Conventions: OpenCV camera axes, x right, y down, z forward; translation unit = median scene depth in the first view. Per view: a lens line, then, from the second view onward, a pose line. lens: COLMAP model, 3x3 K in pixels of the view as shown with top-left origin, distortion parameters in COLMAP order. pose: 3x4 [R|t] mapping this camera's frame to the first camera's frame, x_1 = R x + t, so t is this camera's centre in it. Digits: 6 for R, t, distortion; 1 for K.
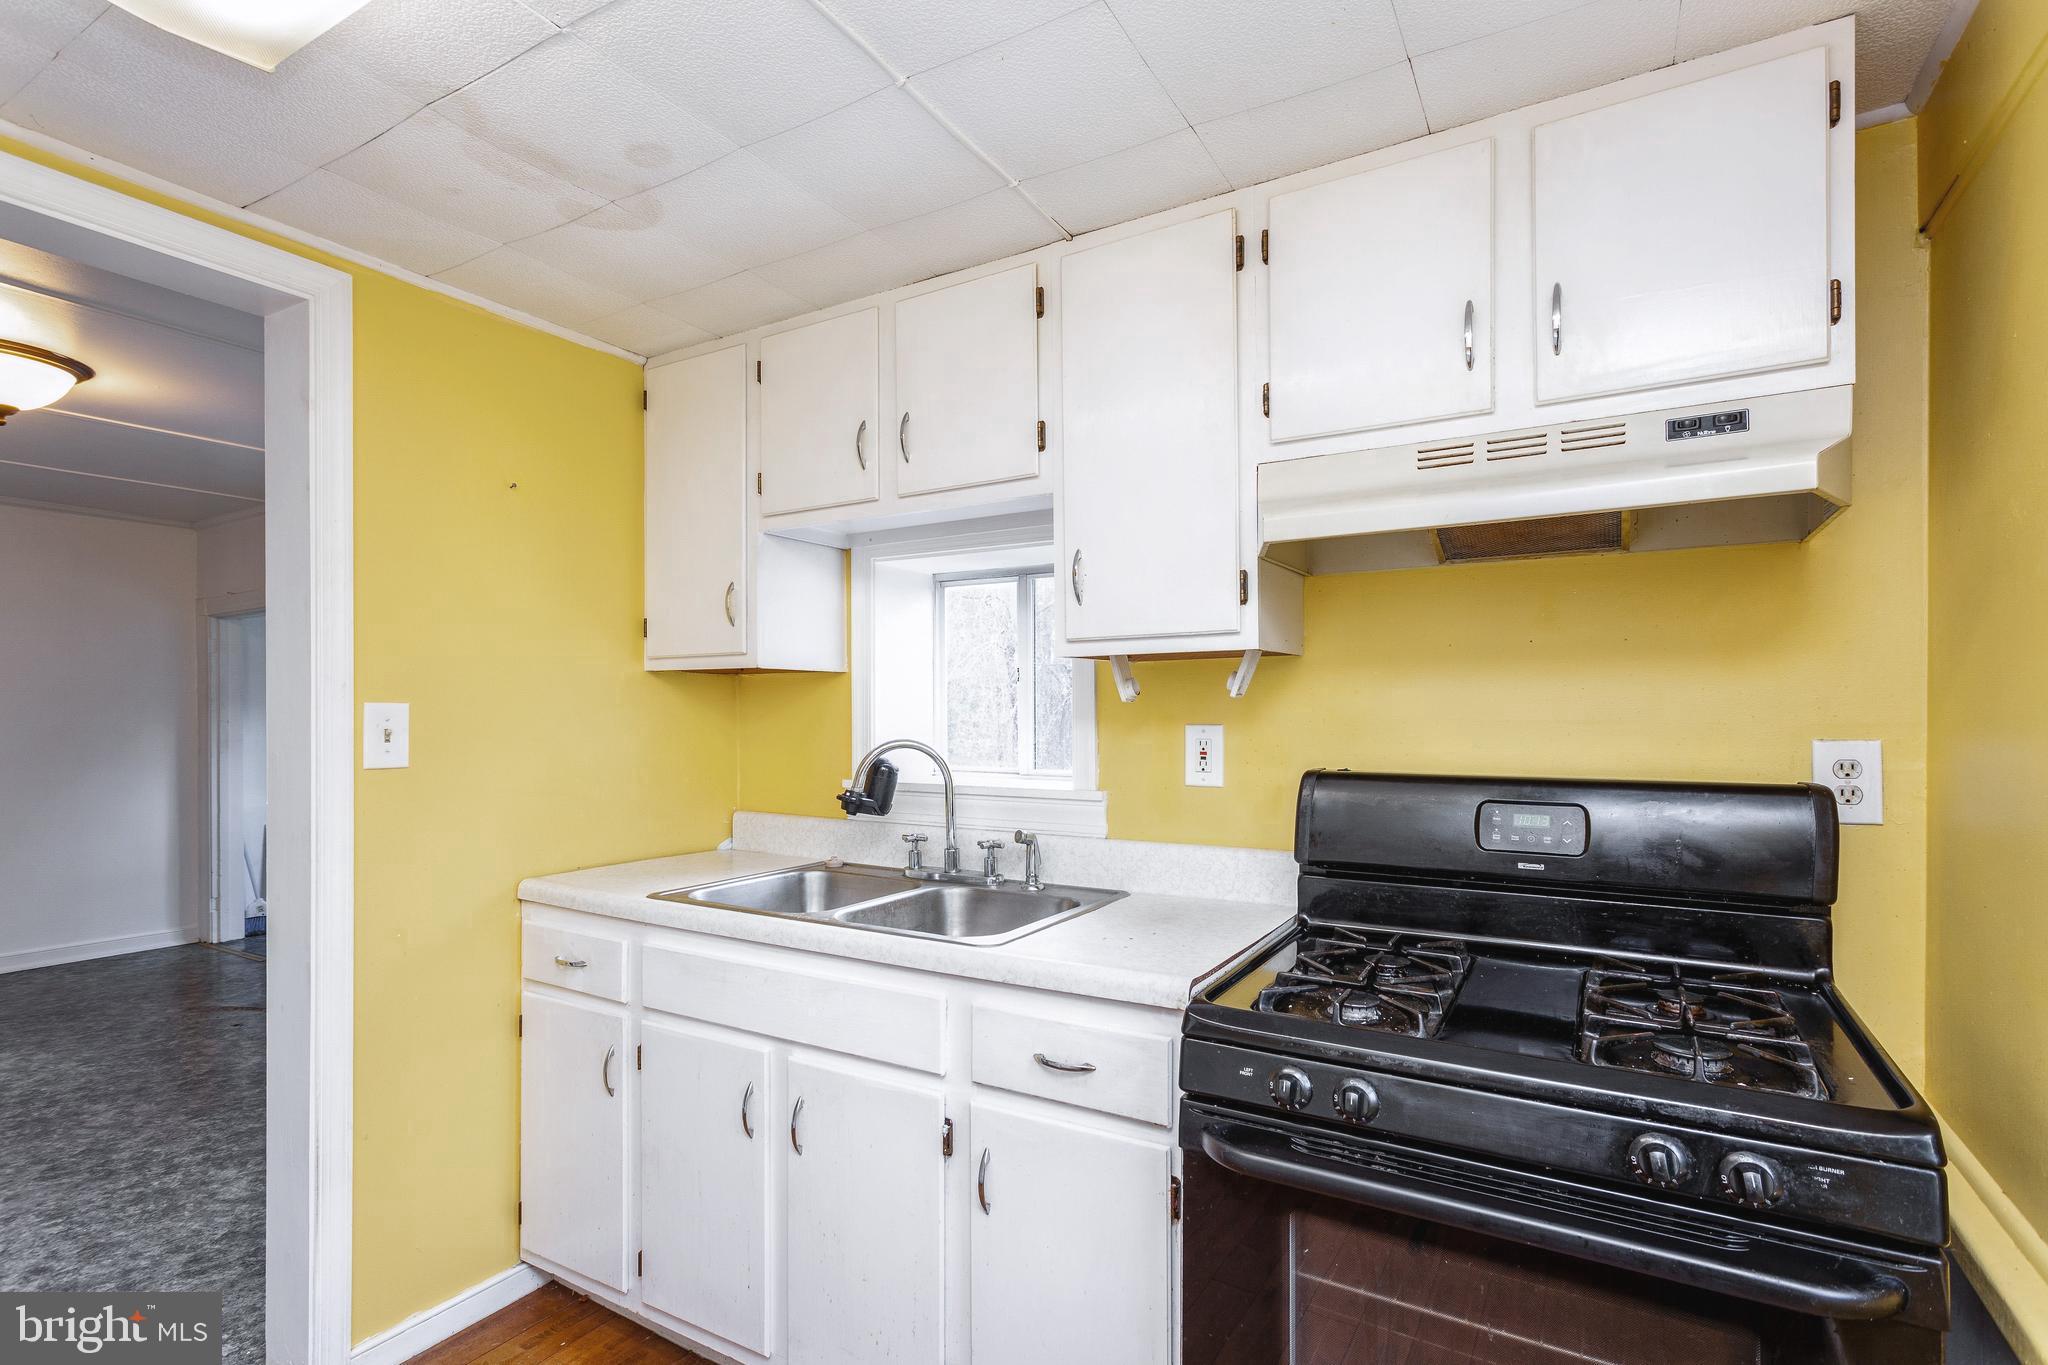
lens RADIAL K [[996.6, 0, 1016.6], [0, 996.6, 702.2], [0, 0, 1]] dist [-0.000964, -0.000575]
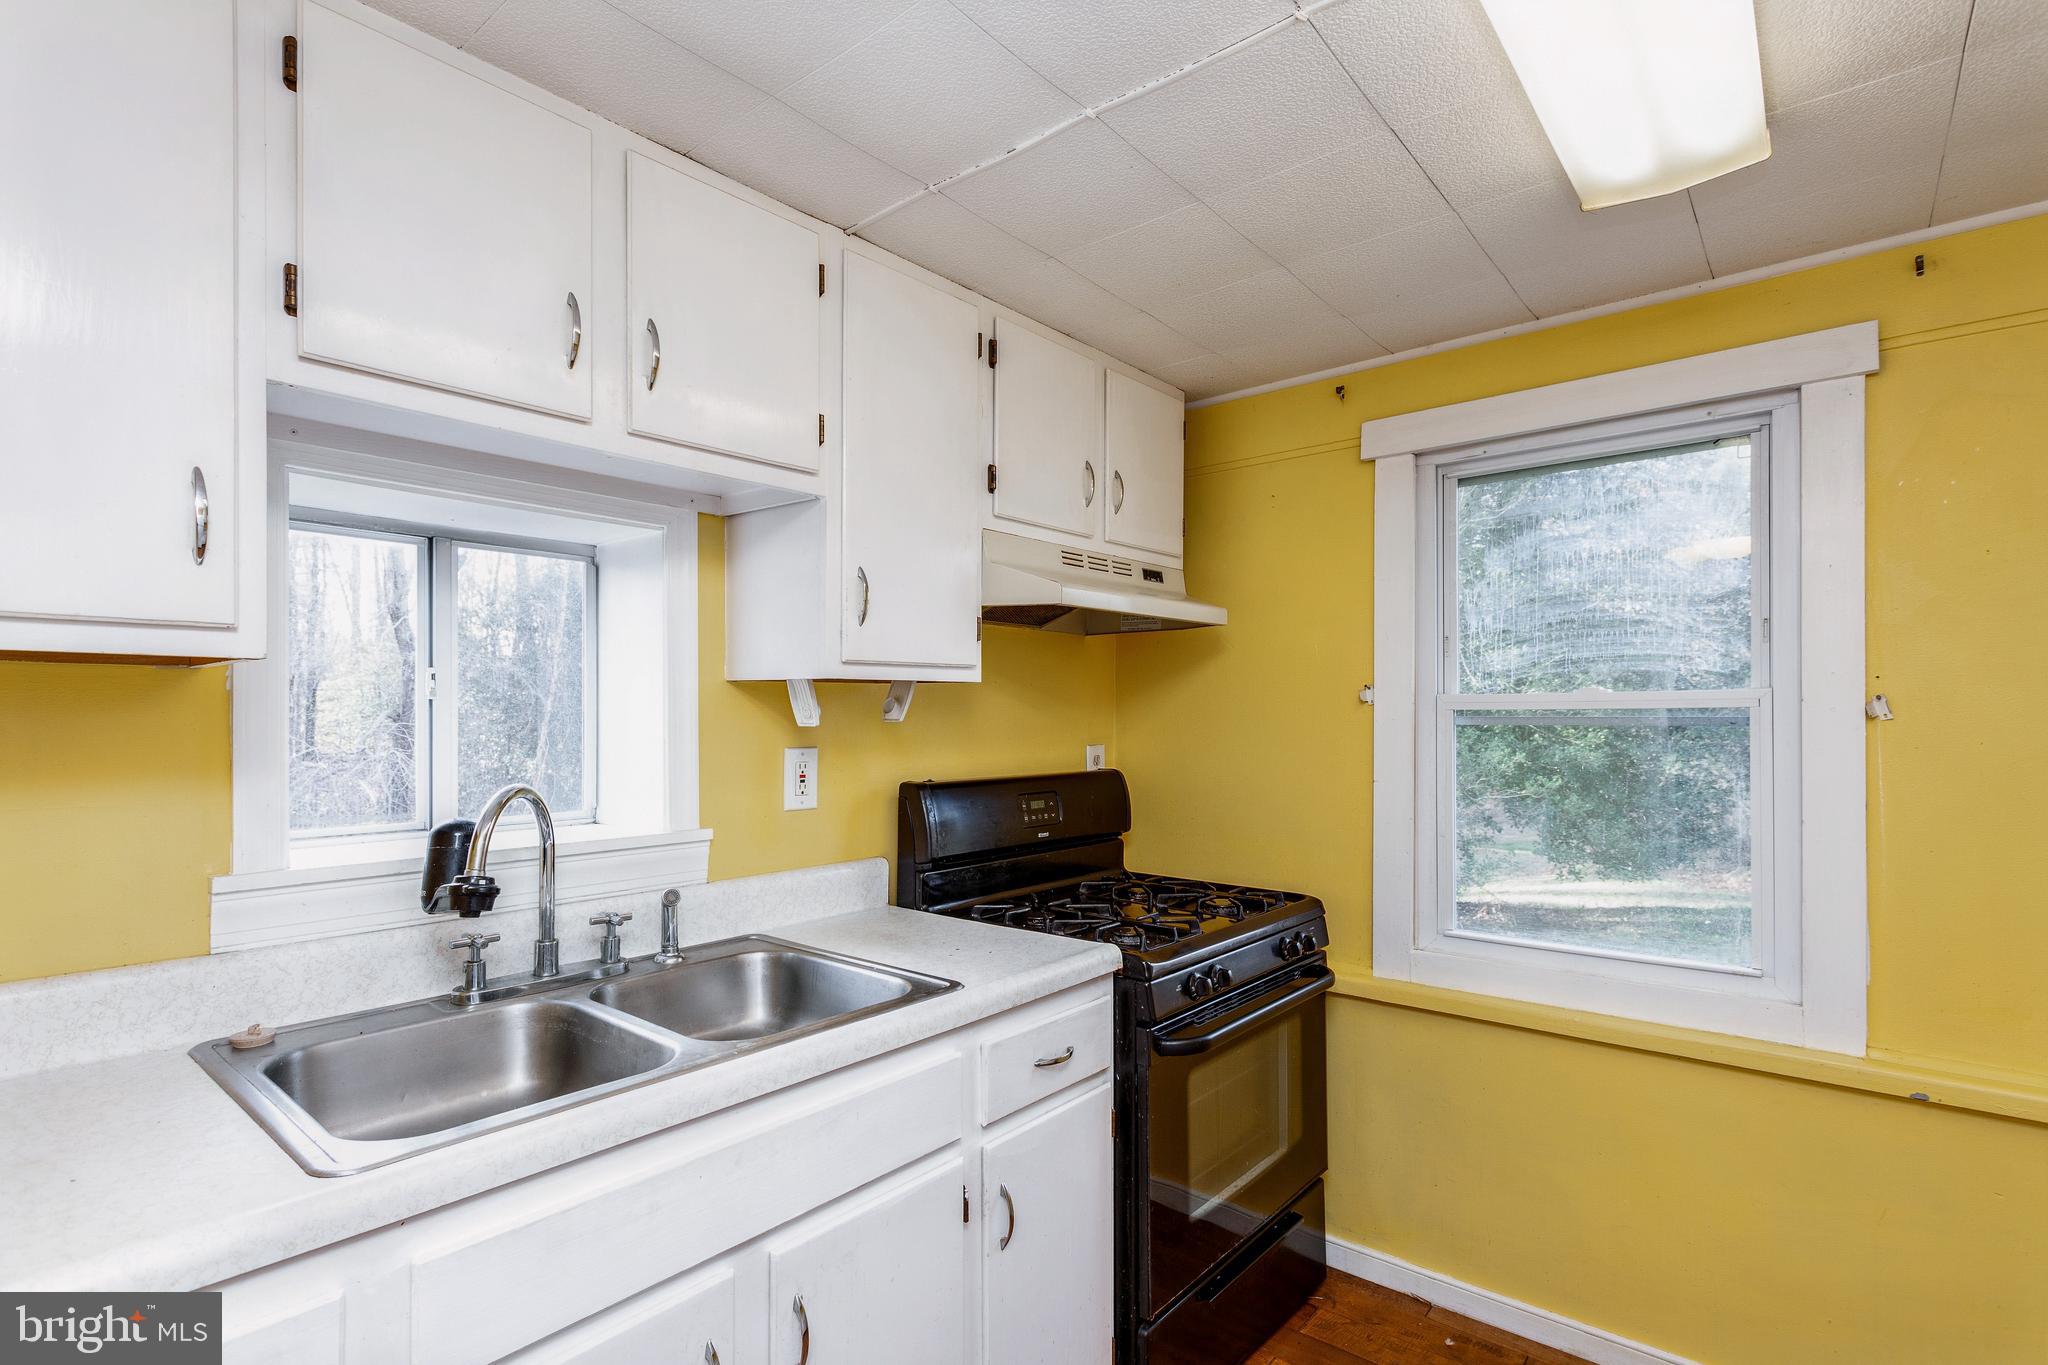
lens RADIAL K [[996.6, 0, 1017.4], [0, 996.6, 688.8], [0, 0, 1]] dist [-0.000964, -0.000575]
pose [[0.159013, 0.029336, 0.986841, -0.876232], [-0.007755, 0.999565, -0.028465, -0.011010], [-0.987246, -0.003127, 0.159171, 0.720987]]
